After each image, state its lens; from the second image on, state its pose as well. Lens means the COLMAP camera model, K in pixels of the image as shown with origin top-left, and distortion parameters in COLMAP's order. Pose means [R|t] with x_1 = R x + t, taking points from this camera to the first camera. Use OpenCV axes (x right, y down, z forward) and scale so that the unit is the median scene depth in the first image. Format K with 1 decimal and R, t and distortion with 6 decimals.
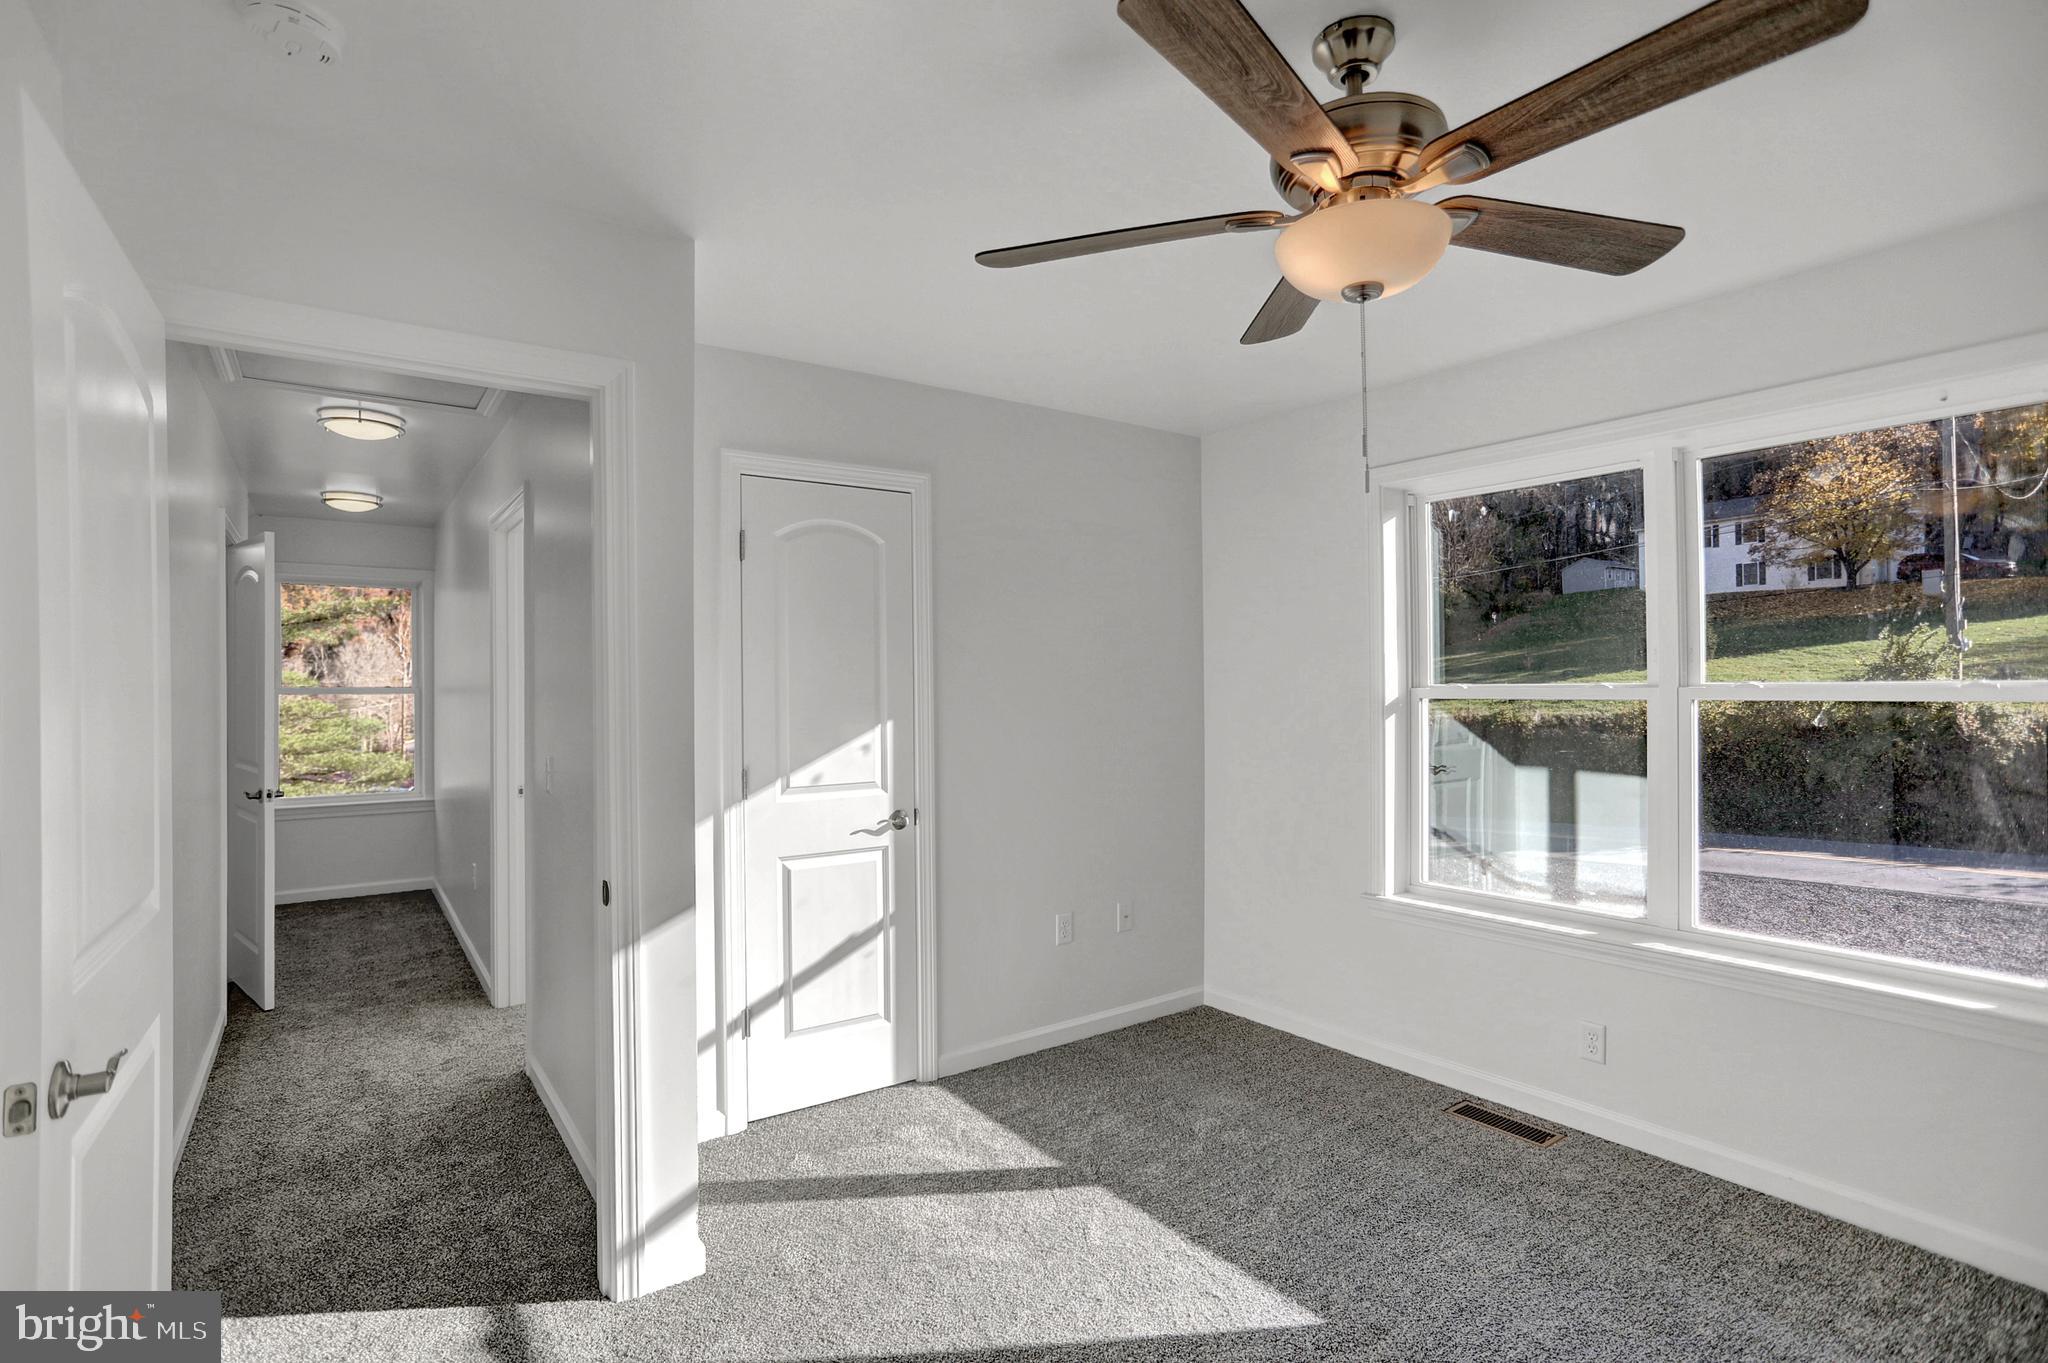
lens RADIAL K [[1024.7, 0, 1028.7], [0, 1024.7, 674.0], [0, 0, 1]] dist [-0.062100, 0.031478]
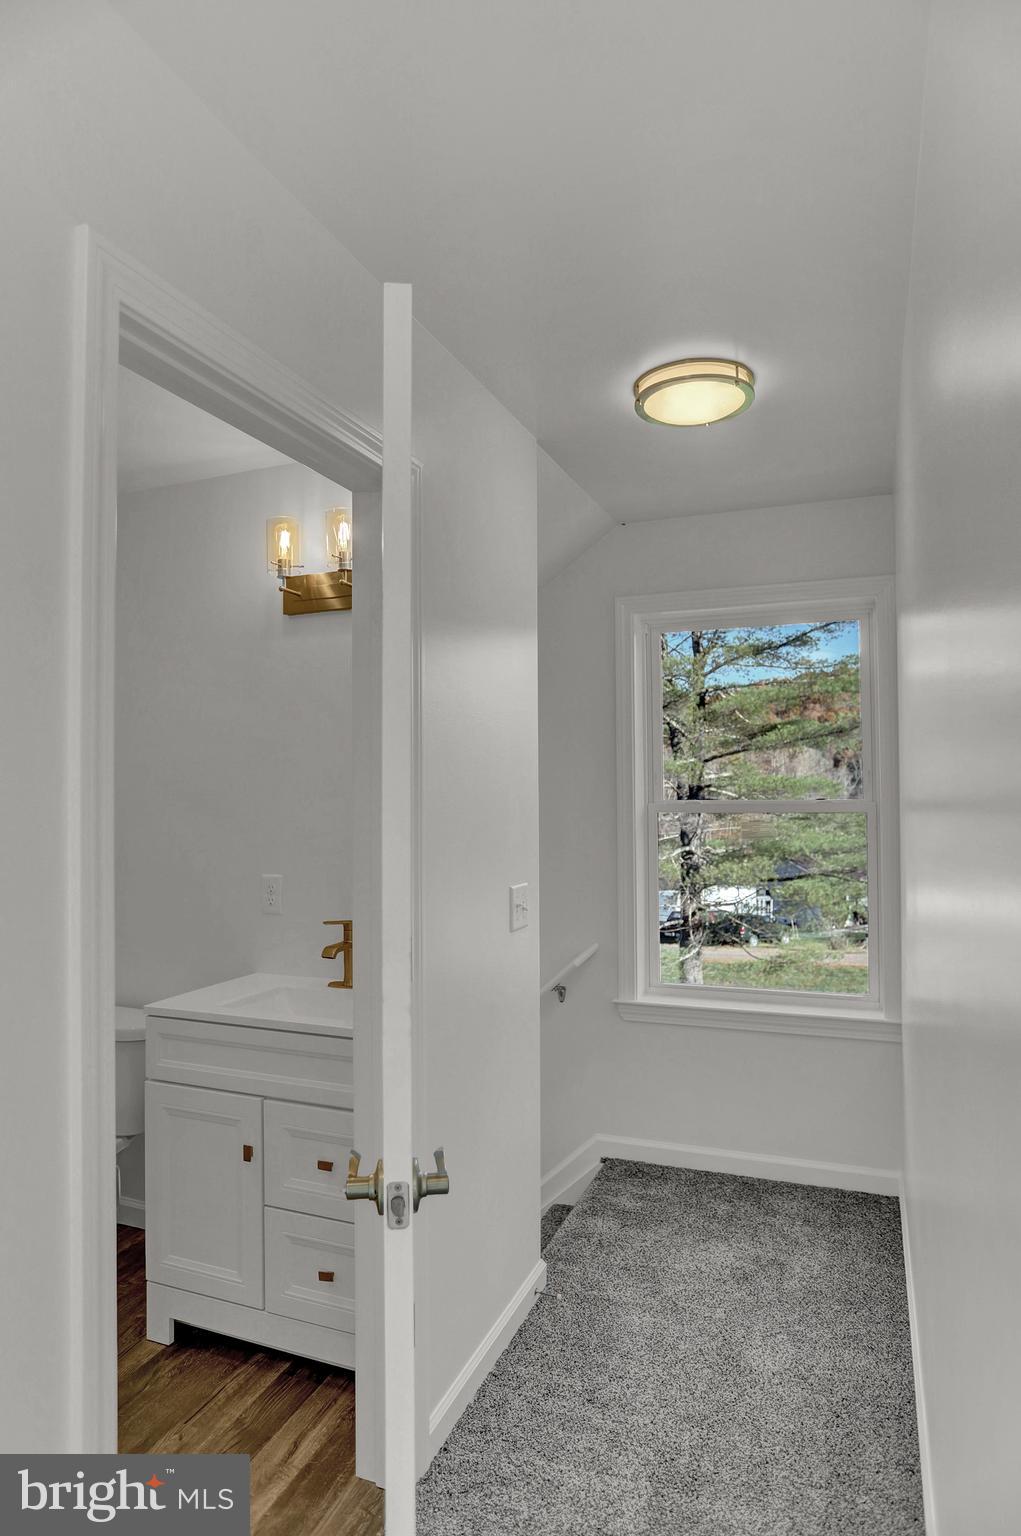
lens RADIAL K [[908.3, 0, 510.5], [0, 908.3, 768.0], [0, 0, 1]] dist [-0.024424, 0.001647]
pose [[0.548434, -0.013863, -0.836079, -0.087707], [0.001253, 0.999875, -0.015757, 0.001251], [0.836193, 0.007594, 0.548383, 0.163174]]
